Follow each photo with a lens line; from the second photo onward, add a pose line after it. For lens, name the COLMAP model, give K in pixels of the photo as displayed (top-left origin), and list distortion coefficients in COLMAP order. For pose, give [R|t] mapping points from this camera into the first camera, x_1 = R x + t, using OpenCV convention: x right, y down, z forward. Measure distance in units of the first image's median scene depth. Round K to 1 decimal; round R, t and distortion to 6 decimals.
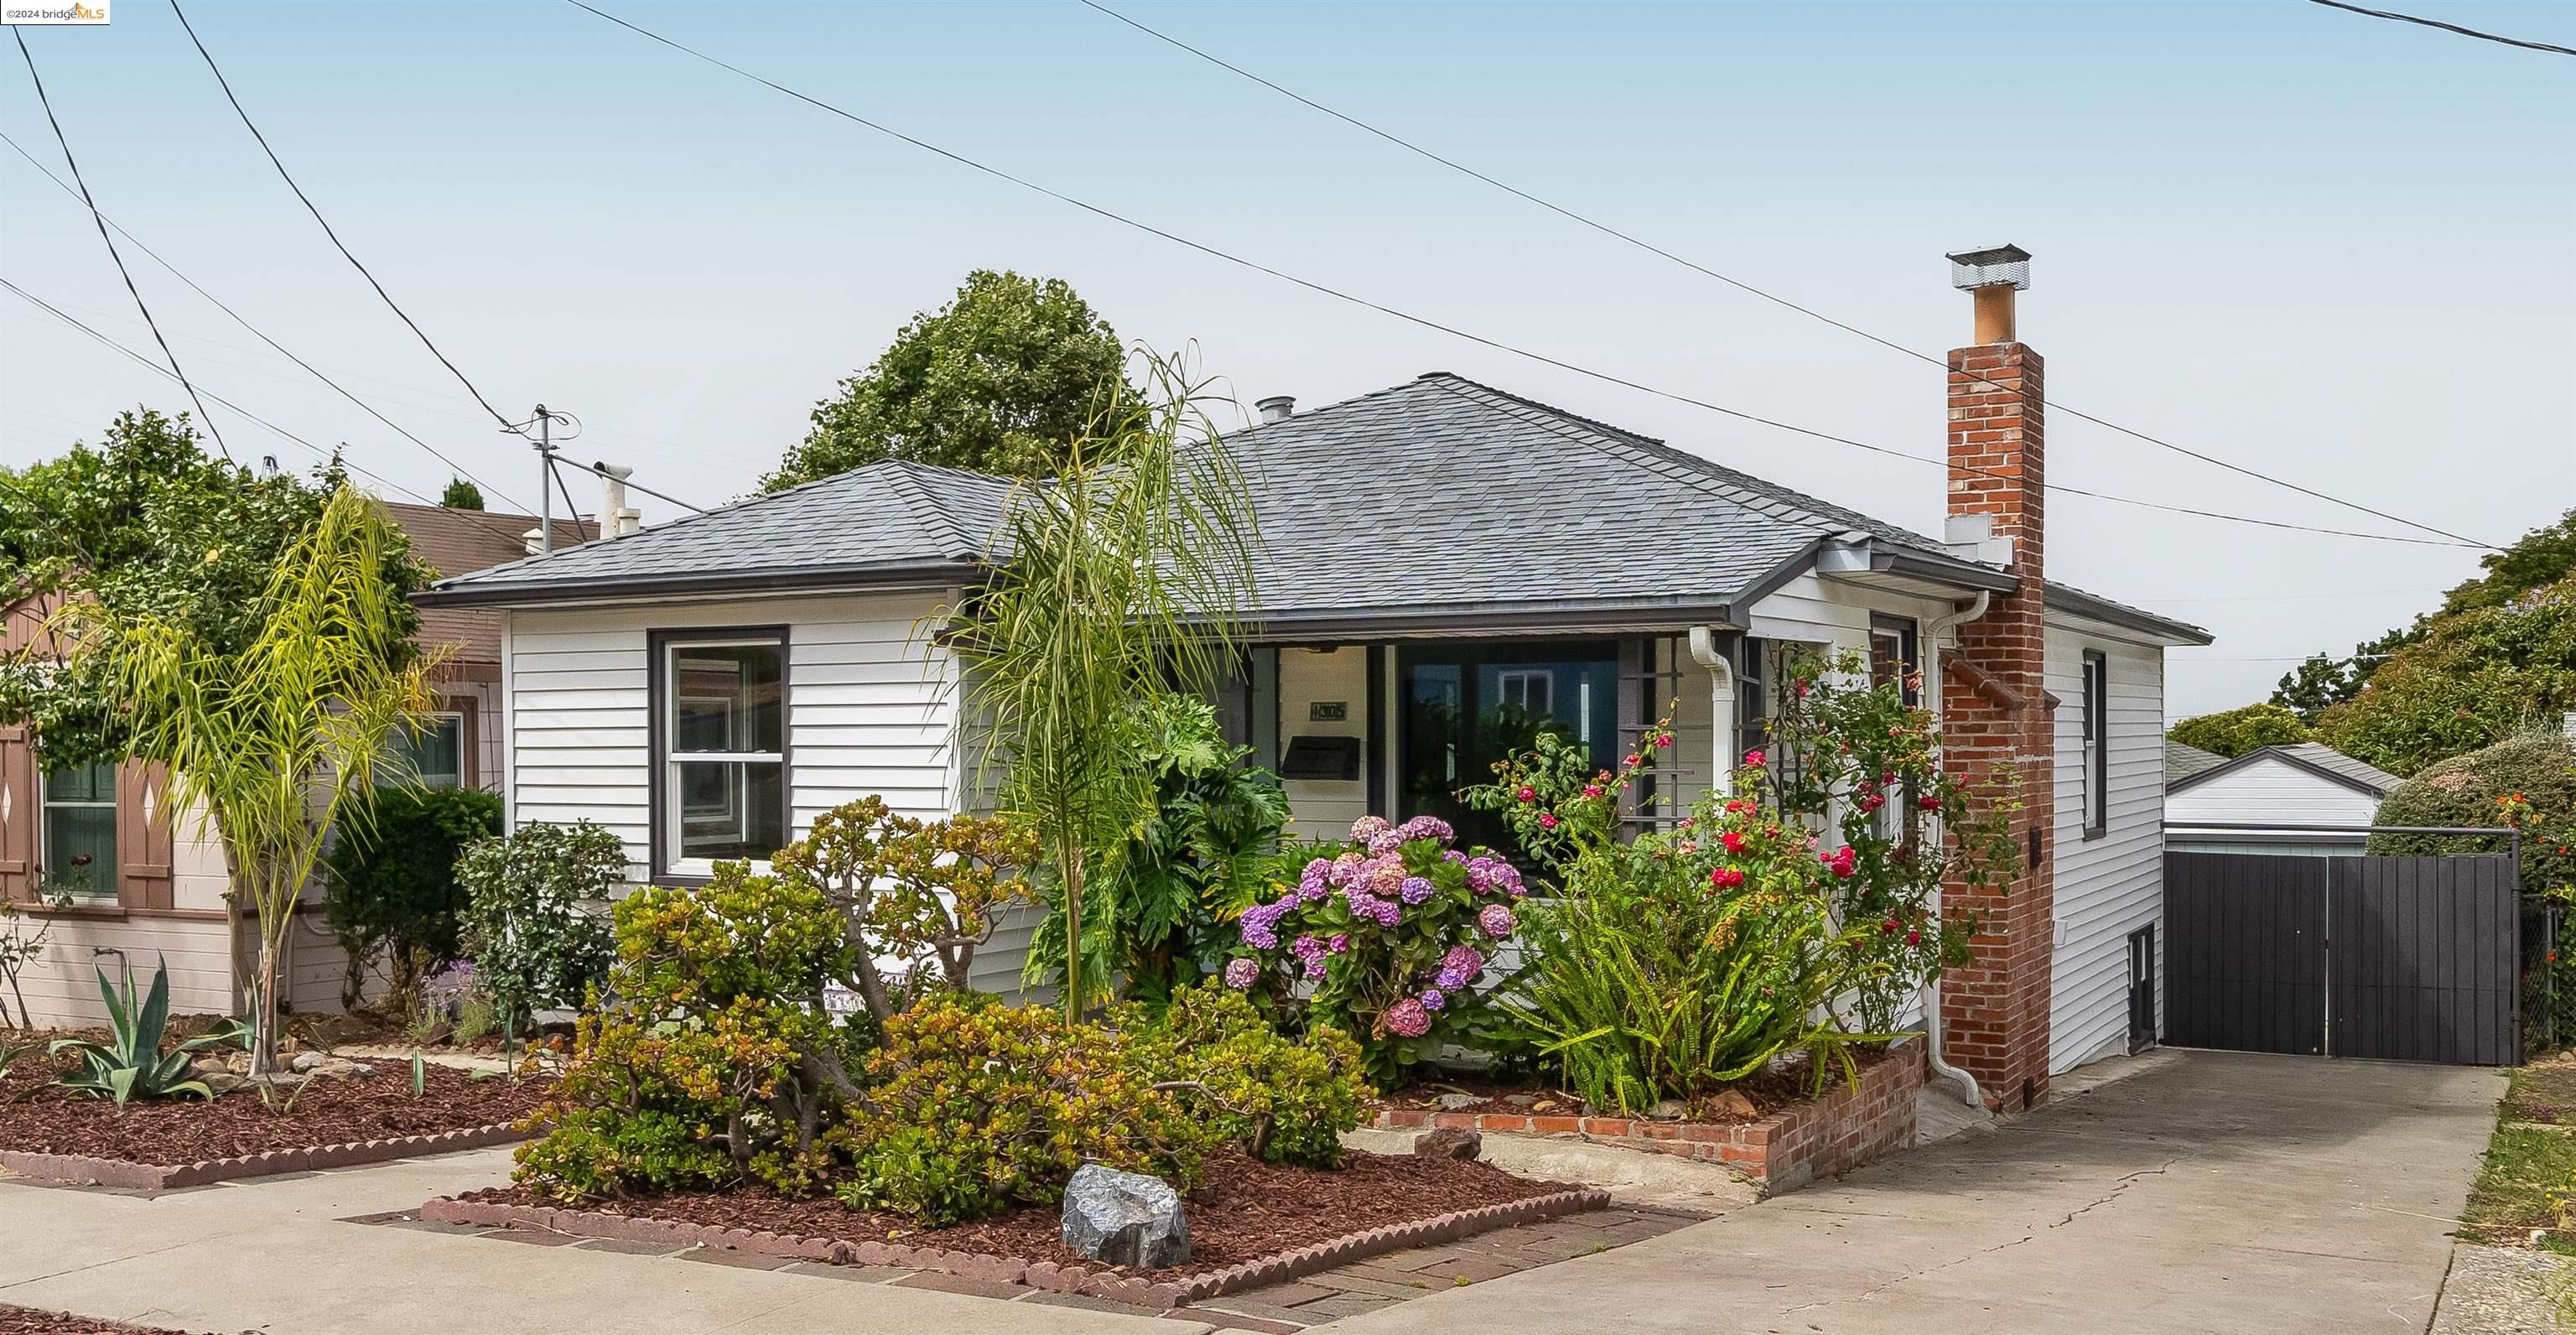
lens RADIAL K [[1552.6, 0, 1285.4], [0, 1552.6, 756.9], [0, 0, 1]] dist [0.004326, 0.001393]
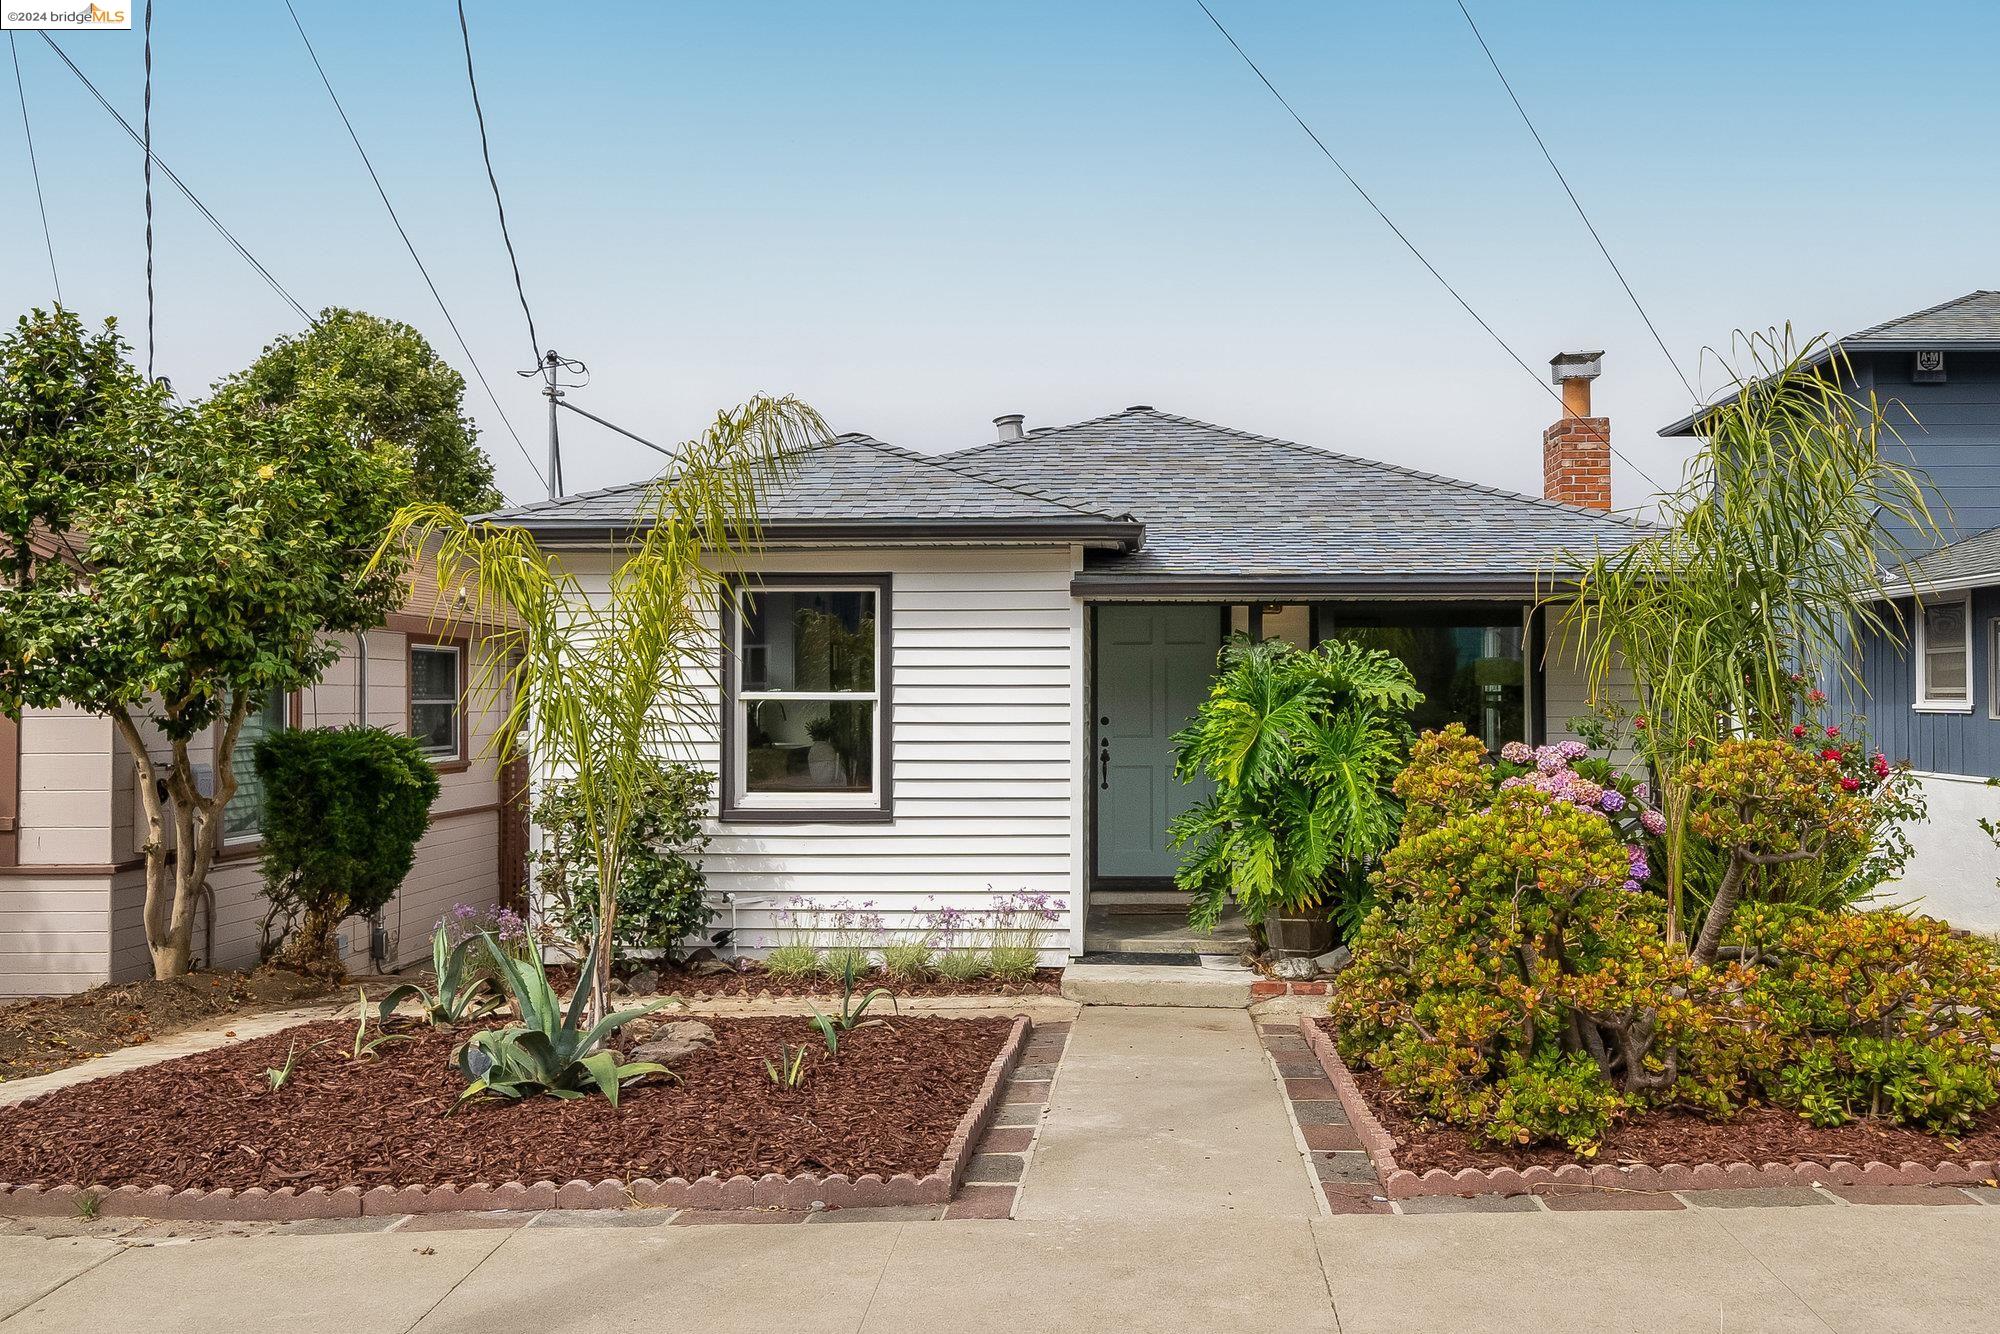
lens RADIAL K [[1131.2, 0, 1001.3], [0, 1131.2, 674.1], [0, 0, 1]] dist [0.011442, -0.001862]
pose [[0.941796, 0.010411, 0.336023, -0.411629], [-0.000073, 0.999527, -0.030765, 0.007620], [-0.336185, 0.028950, 0.941351, 0.188981]]
